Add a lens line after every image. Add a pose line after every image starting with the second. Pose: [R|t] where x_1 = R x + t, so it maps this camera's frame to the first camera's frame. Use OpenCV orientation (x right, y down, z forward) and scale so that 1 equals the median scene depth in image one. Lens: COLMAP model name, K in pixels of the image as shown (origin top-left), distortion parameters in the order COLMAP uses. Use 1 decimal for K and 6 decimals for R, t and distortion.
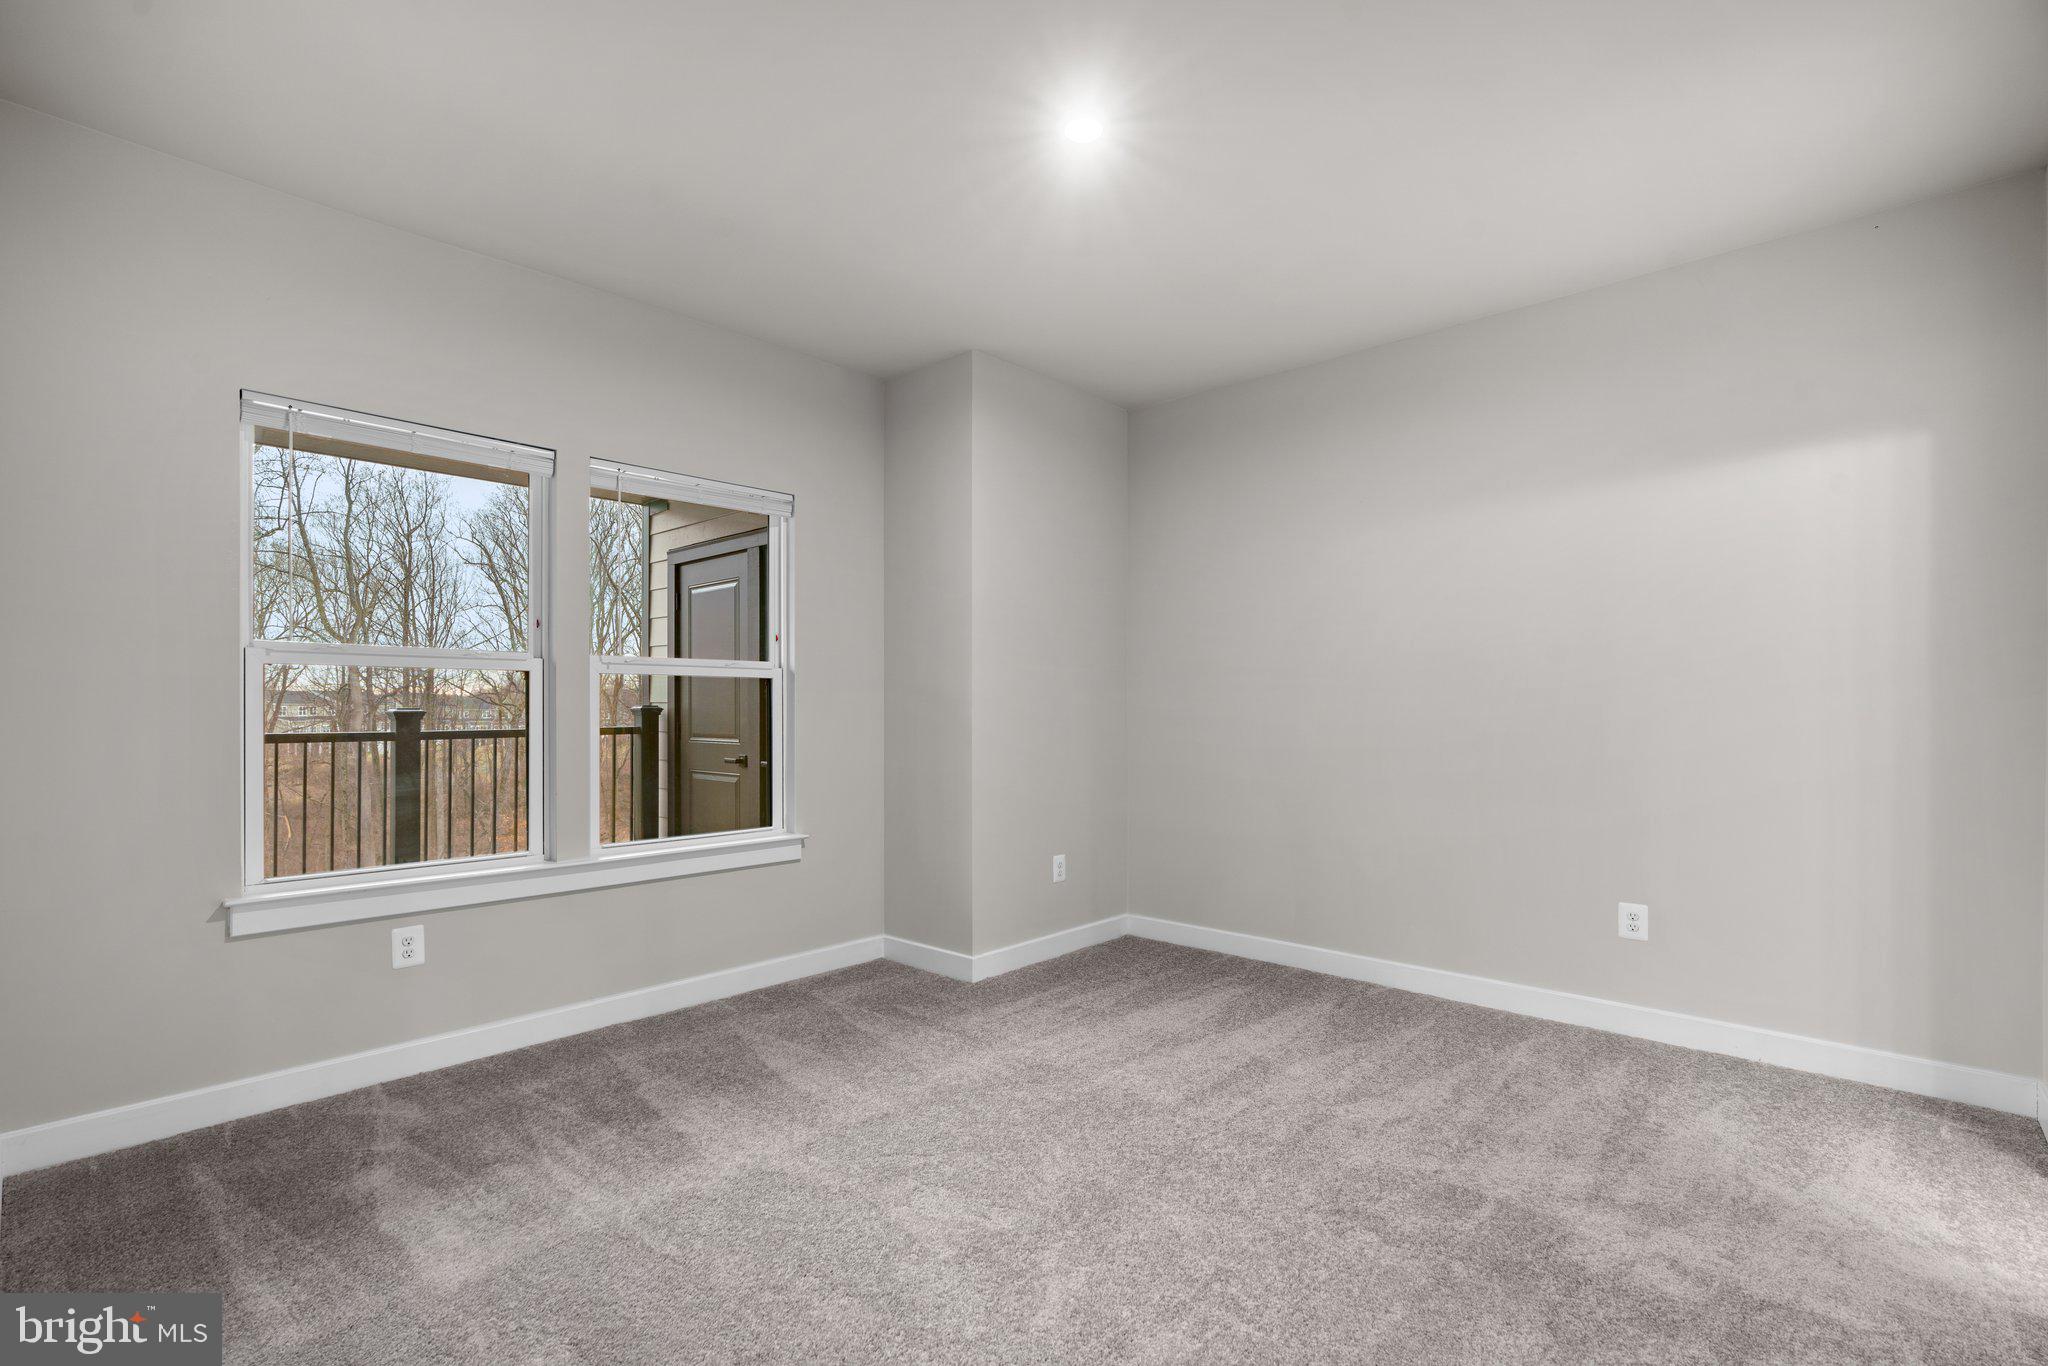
lens RADIAL K [[931.5, 0, 1032.5], [0, 931.5, 698.5], [0, 0, 1]] dist [-0.006694, 0.005089]
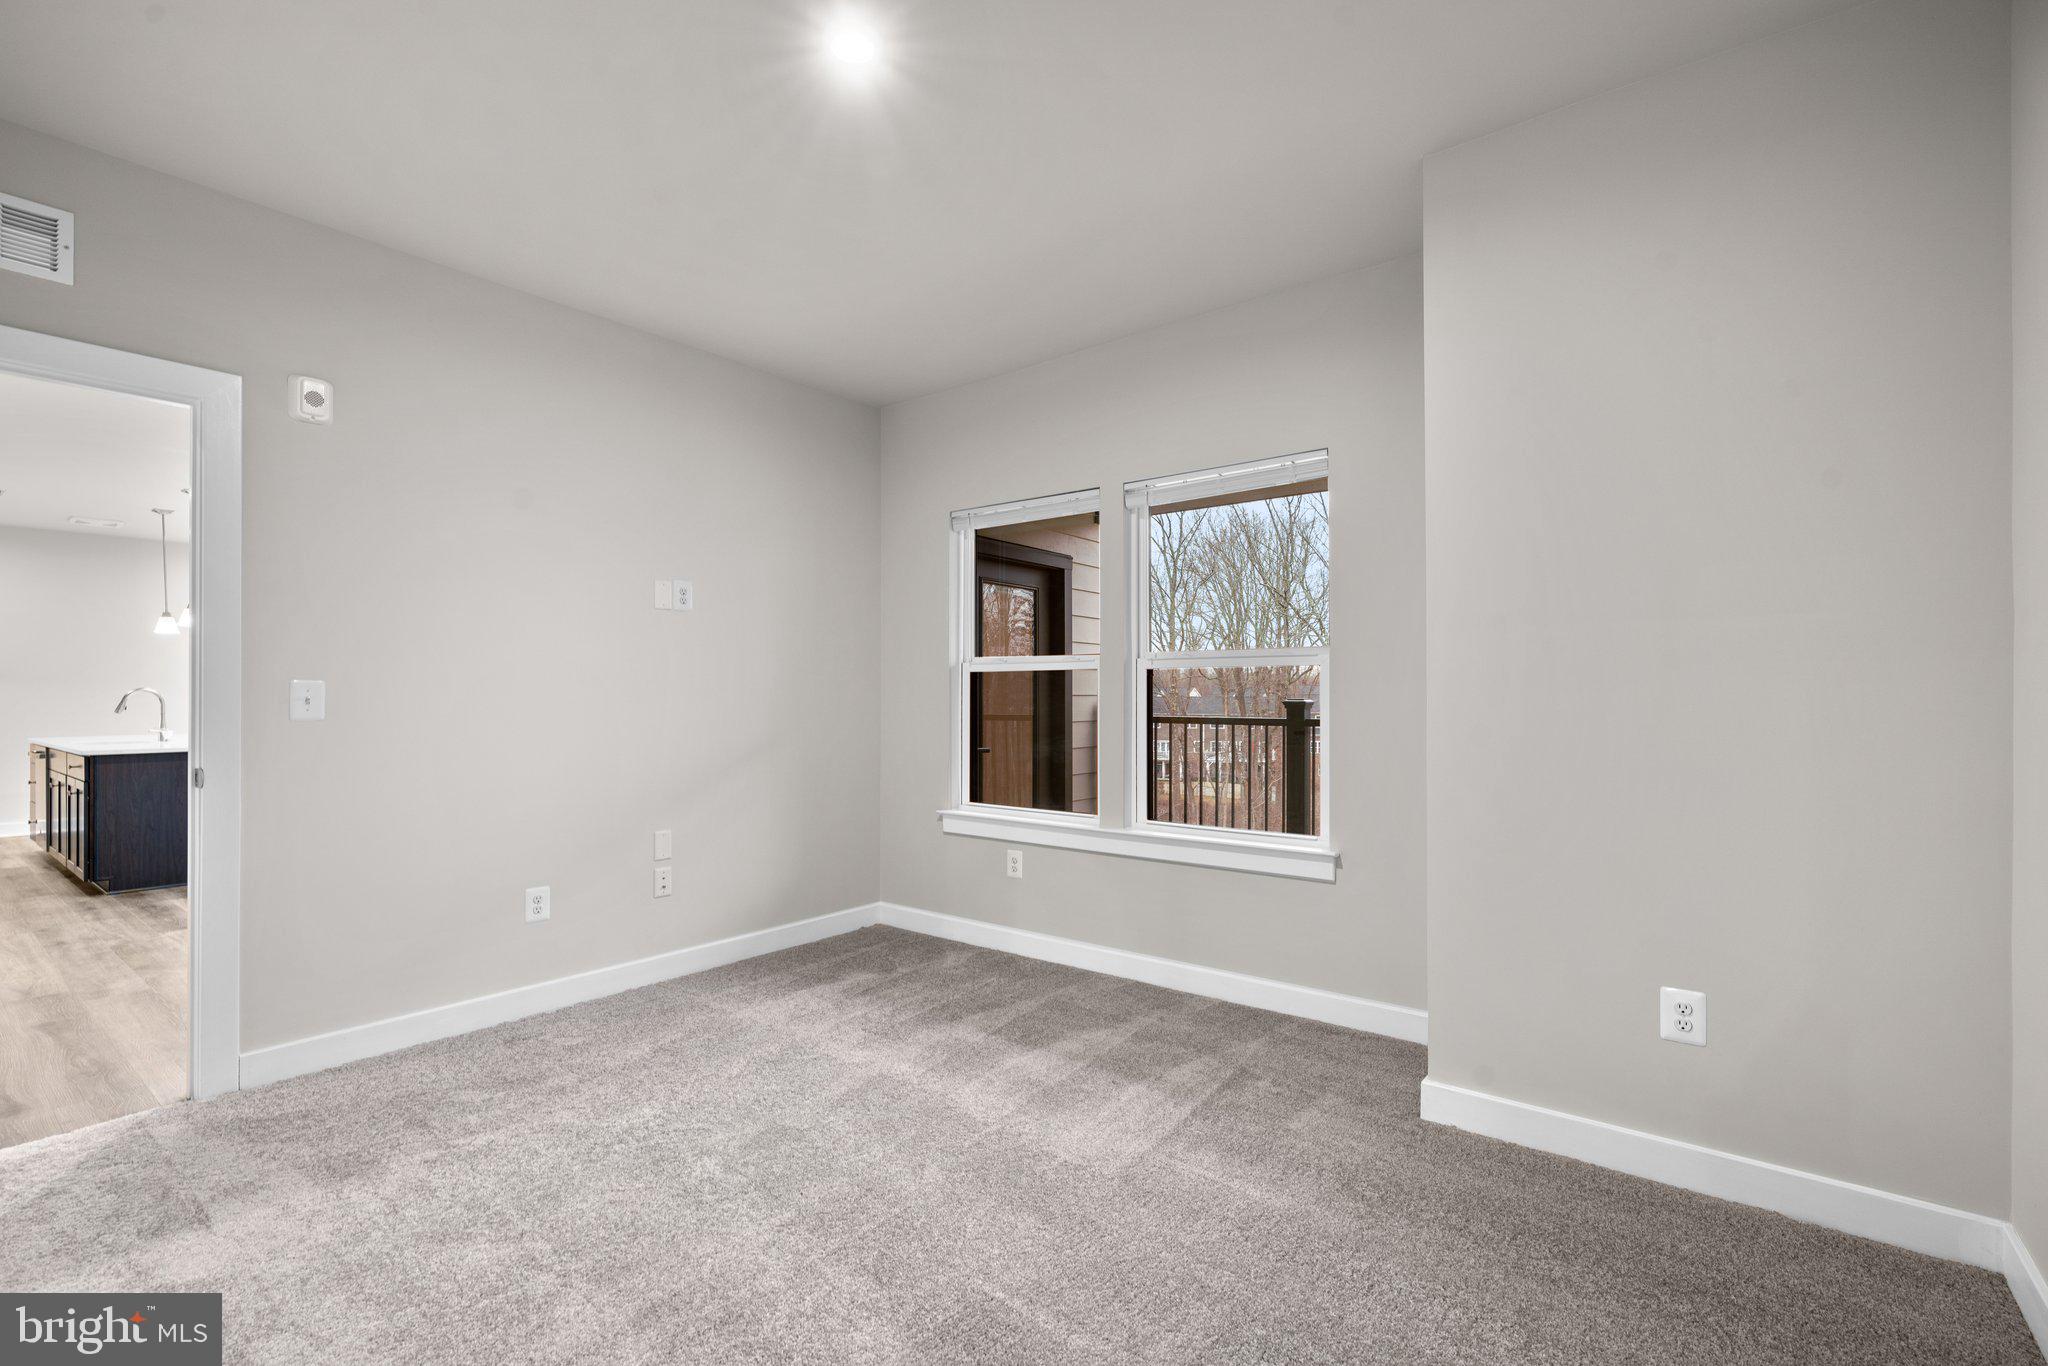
lens RADIAL K [[931.5, 0, 1022.4], [0, 931.5, 687.0], [0, 0, 1]] dist [-0.006694, 0.005089]
pose [[0.052960, -0.012233, -0.998522, 0.686815], [0.013247, 0.999846, -0.011546, 0.006633], [0.998509, -0.012616, 0.053114, 0.820818]]
